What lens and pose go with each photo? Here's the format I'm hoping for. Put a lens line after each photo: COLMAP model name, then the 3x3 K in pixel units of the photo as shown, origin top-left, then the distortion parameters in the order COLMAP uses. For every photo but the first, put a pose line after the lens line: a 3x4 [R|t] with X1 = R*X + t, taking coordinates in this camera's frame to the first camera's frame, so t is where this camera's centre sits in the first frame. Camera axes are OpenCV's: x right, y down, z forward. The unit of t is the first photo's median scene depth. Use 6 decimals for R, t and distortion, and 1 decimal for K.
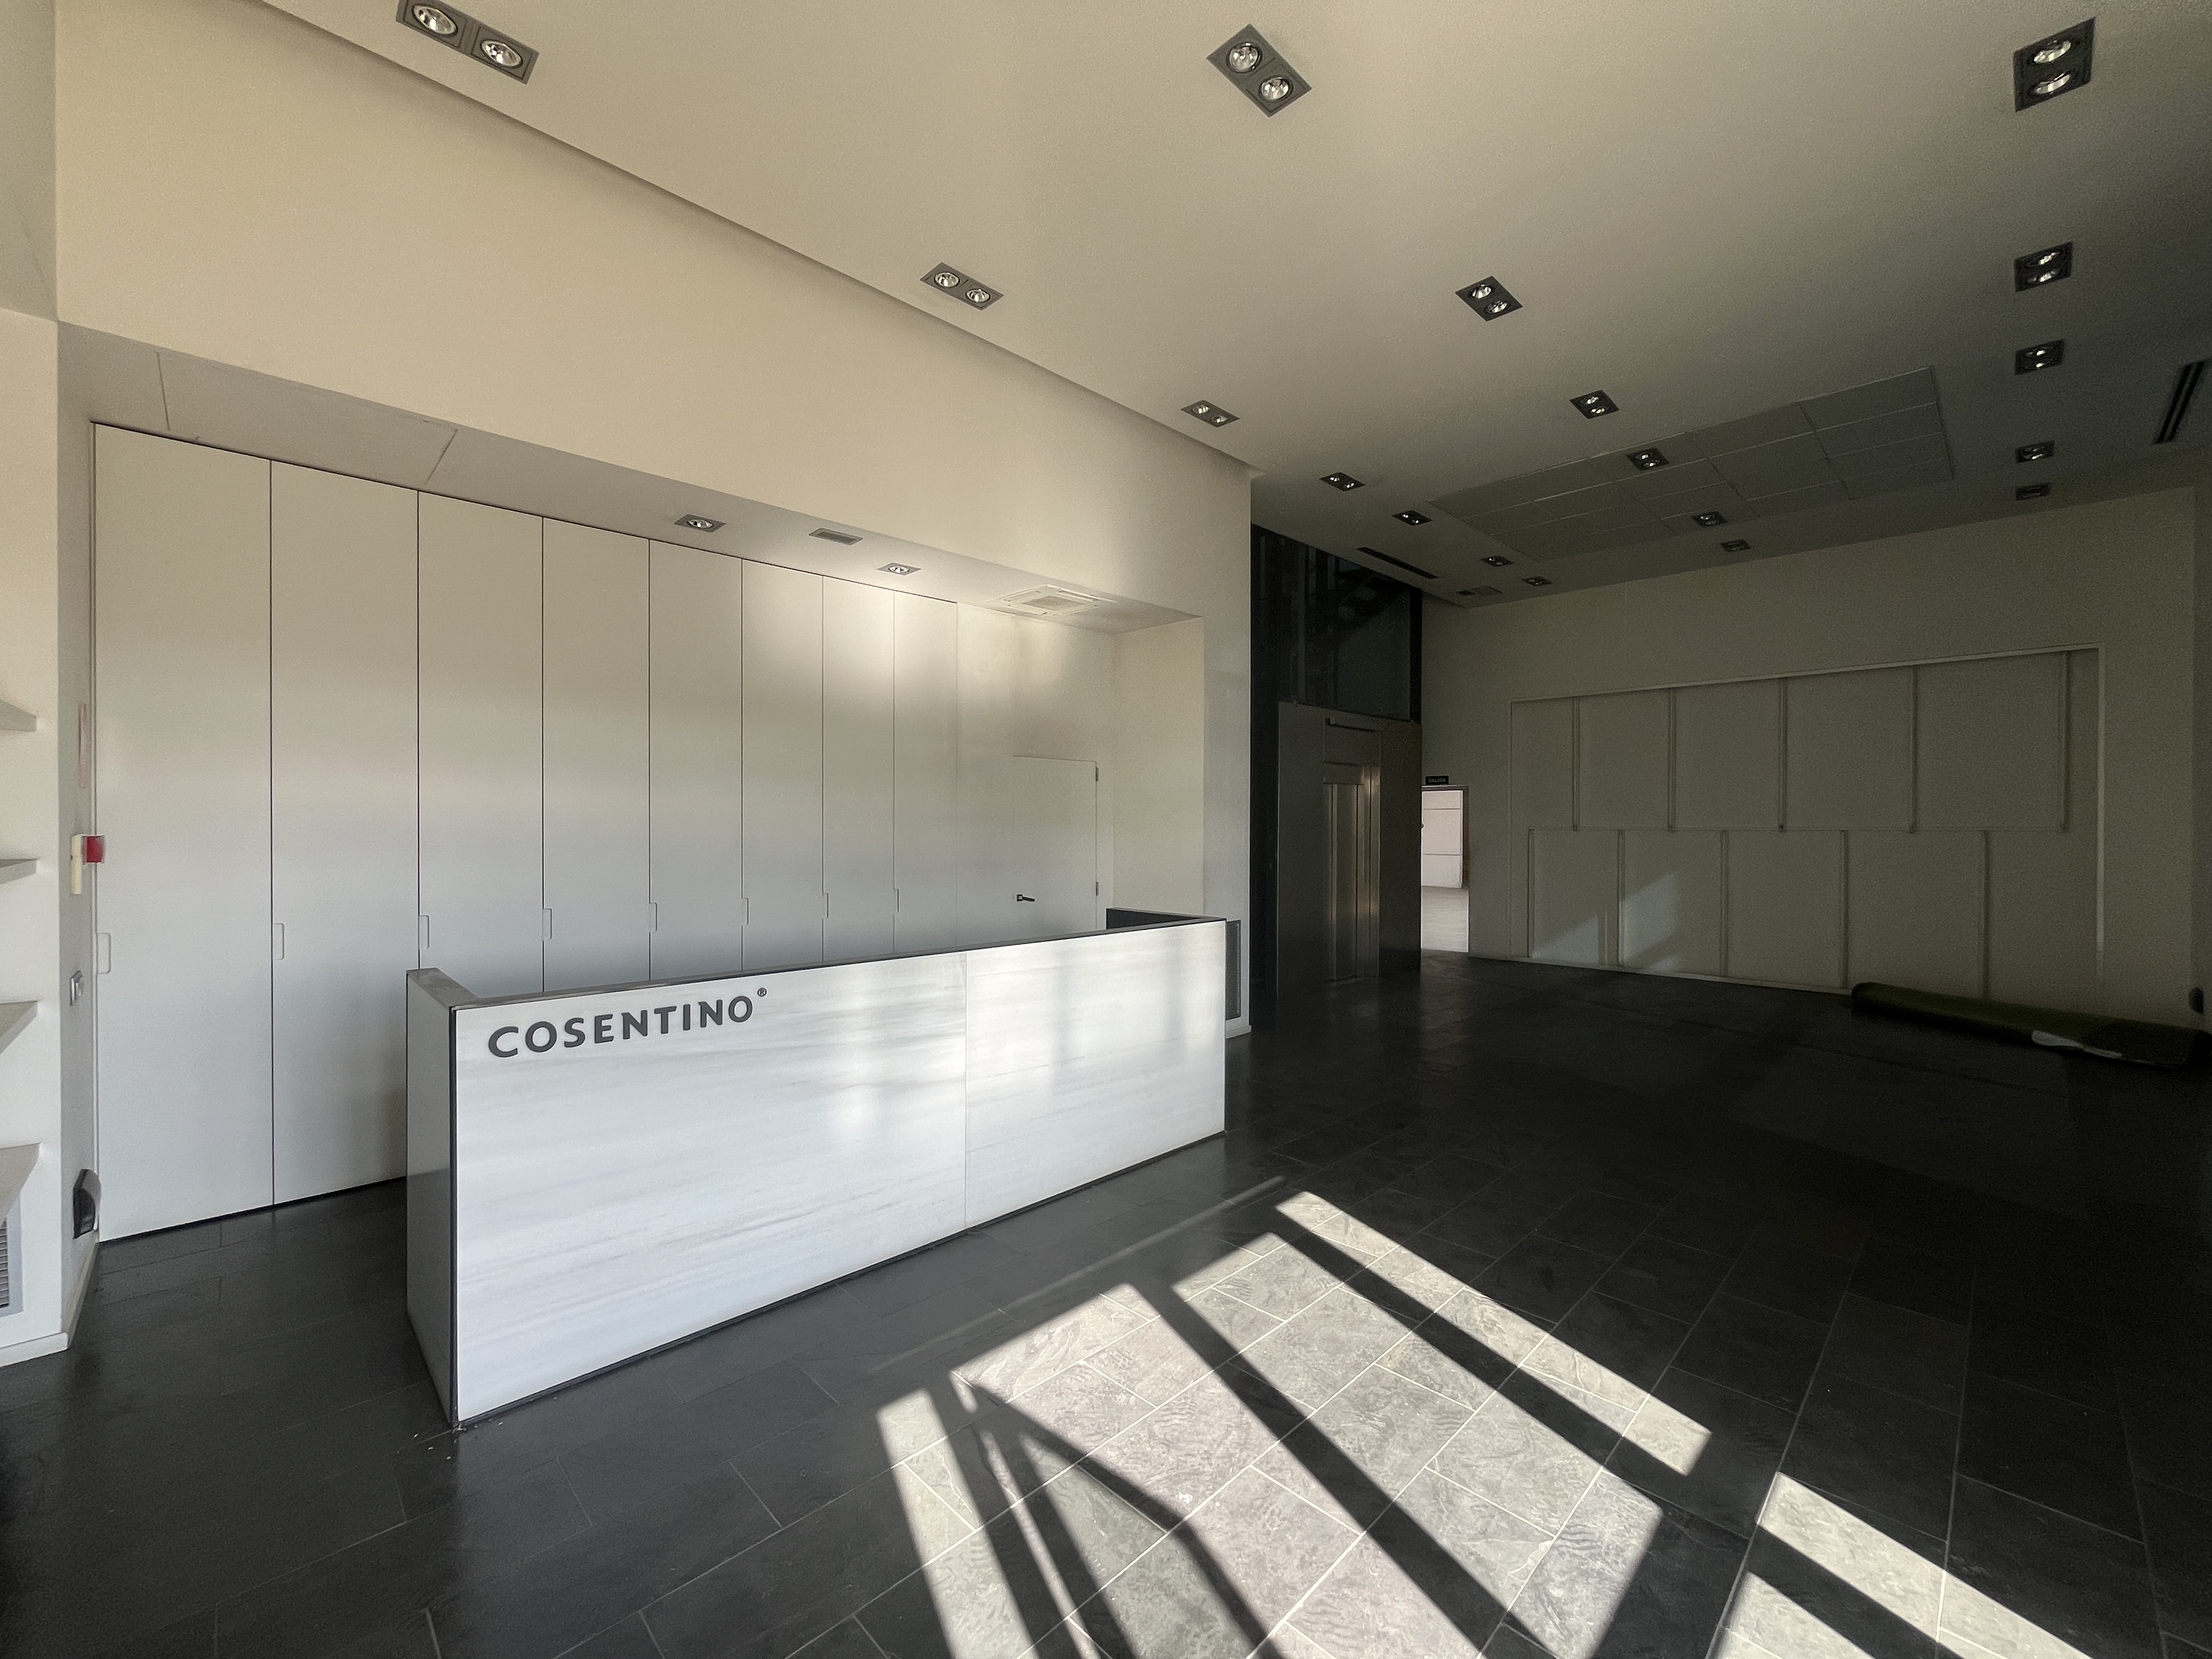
lens RADIAL K [[896.1, 0, 1102.5], [0, 896.1, 830.8], [0, 0, 1]] dist [-0.001296, -0.000505]
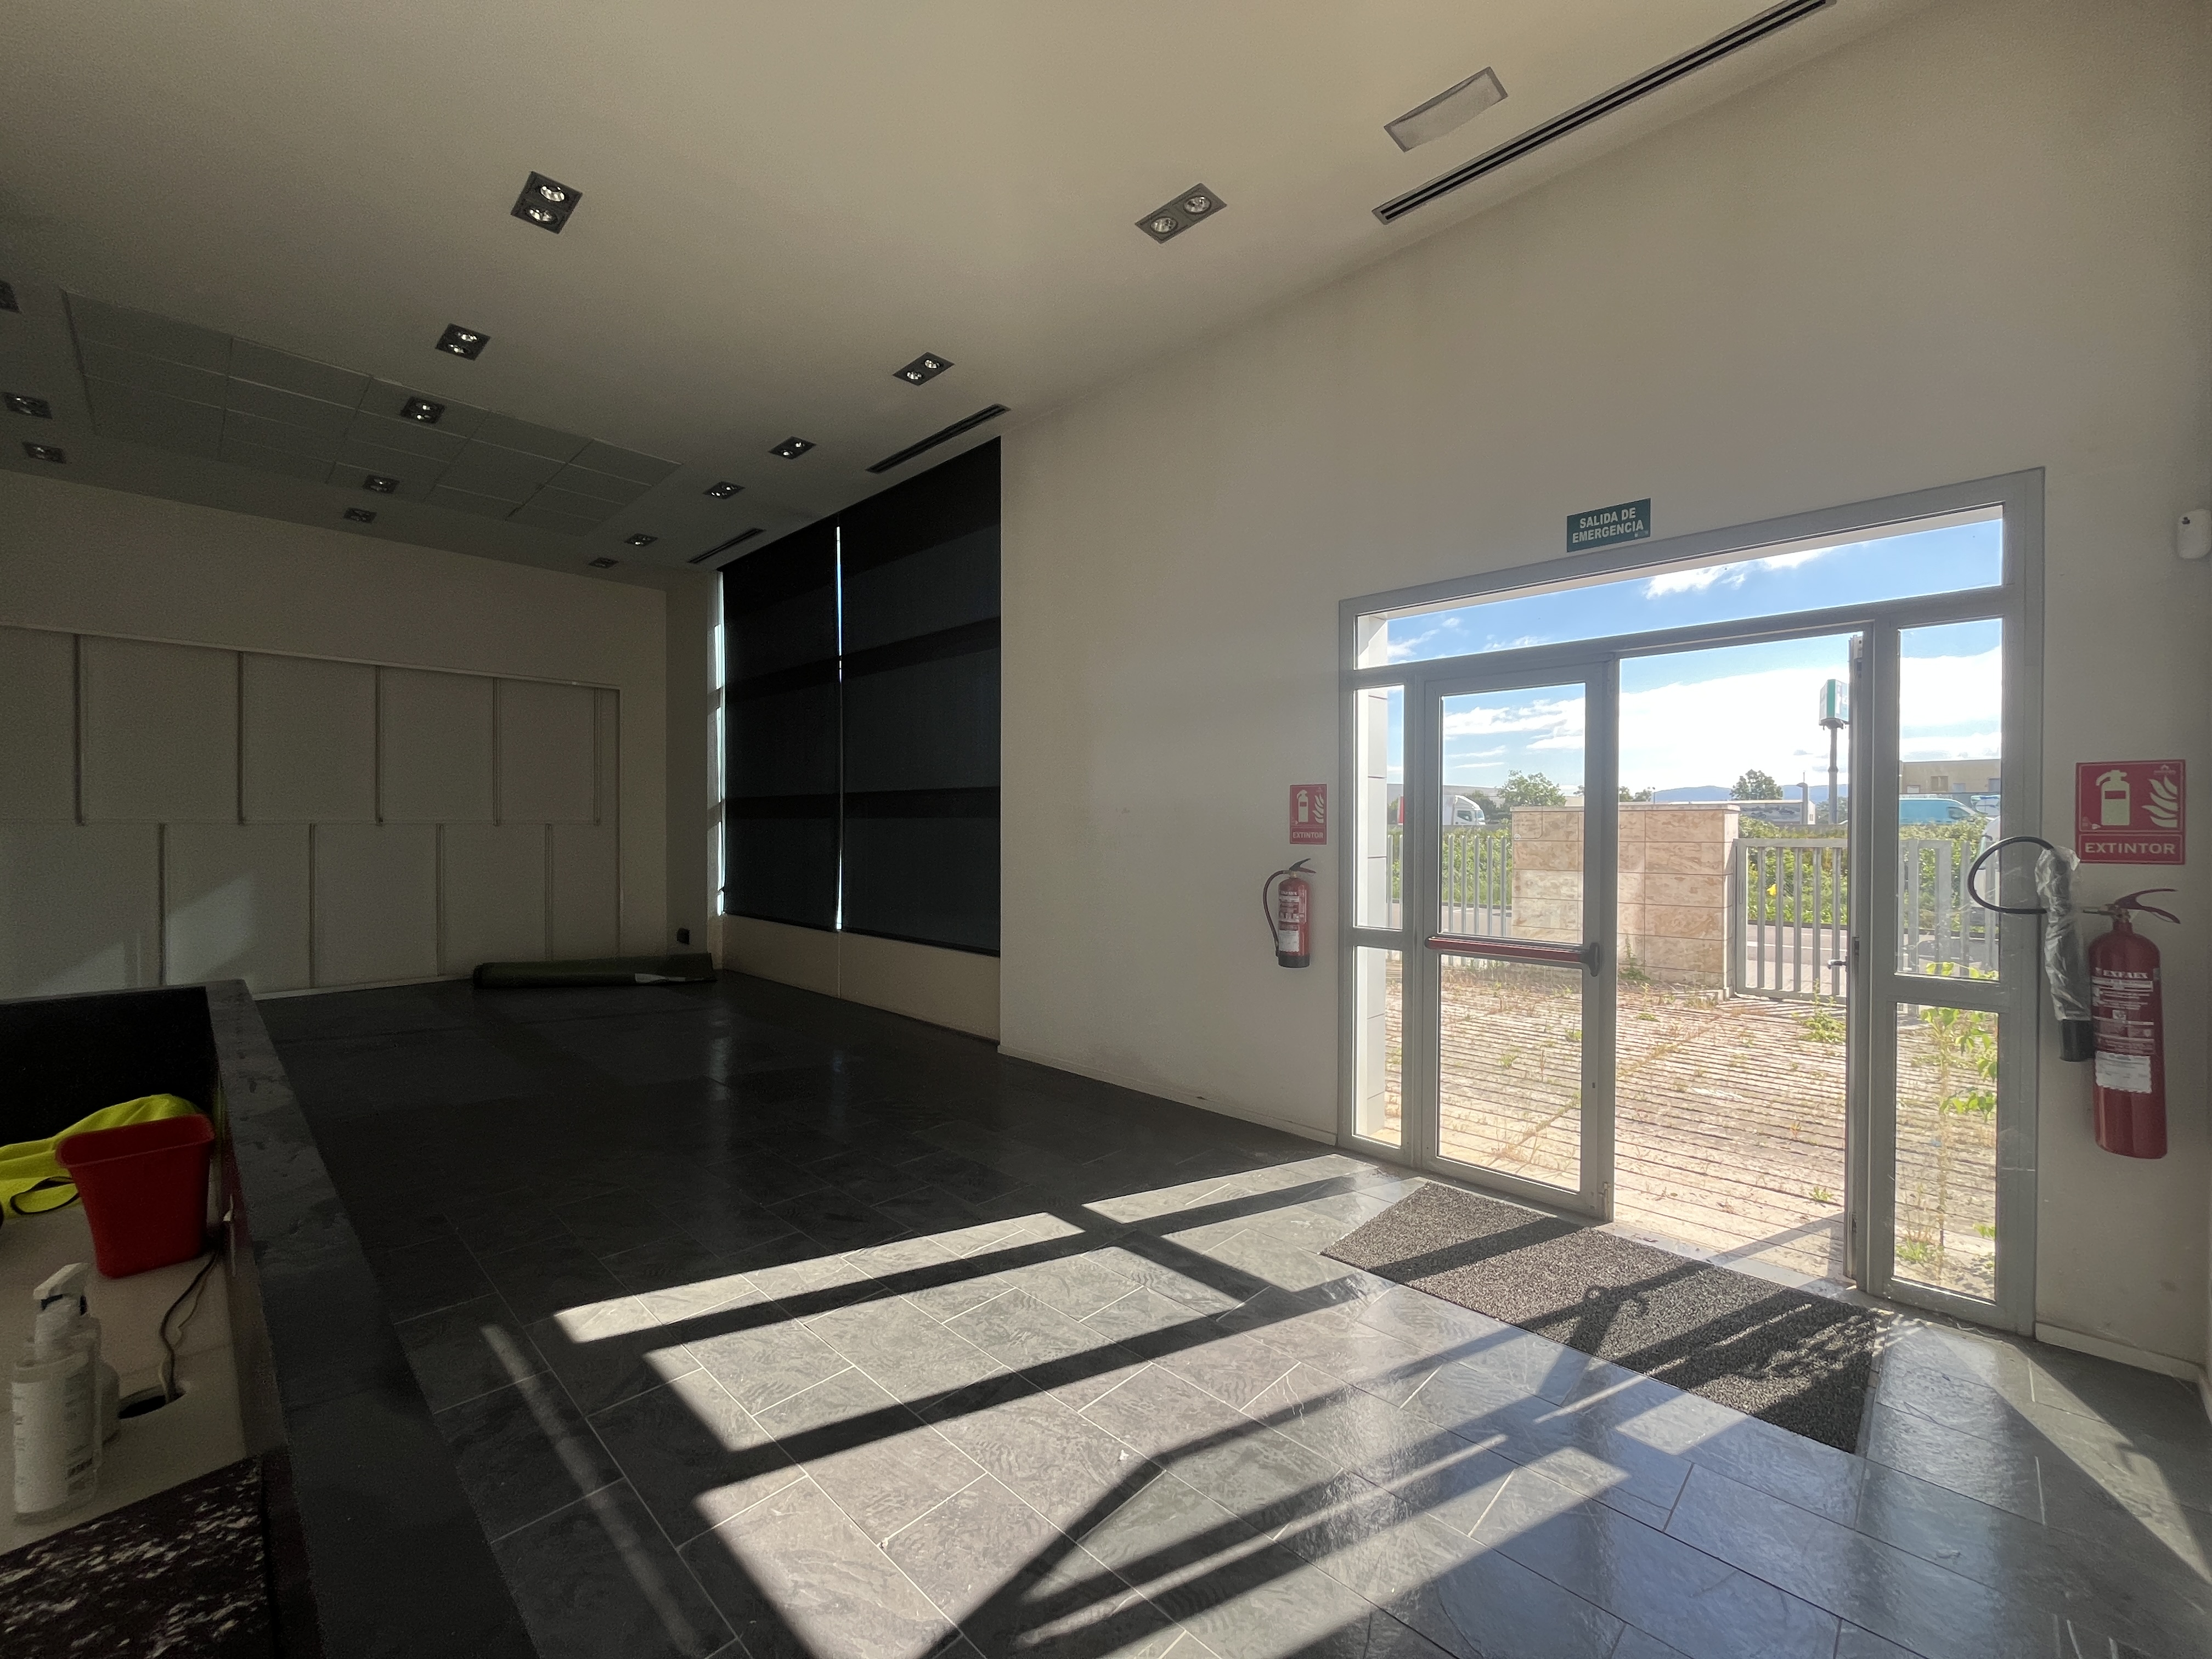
lens RADIAL K [[896.1, 0, 1102.5], [0, 896.1, 830.8], [0, 0, 1]] dist [-0.001296, -0.000505]
pose [[-0.030443, -0.008951, 0.999496, -0.762758], [0.004239, 0.999950, 0.009084, 0.003528], [-0.999528, 0.004514, -0.030403, 0.847268]]
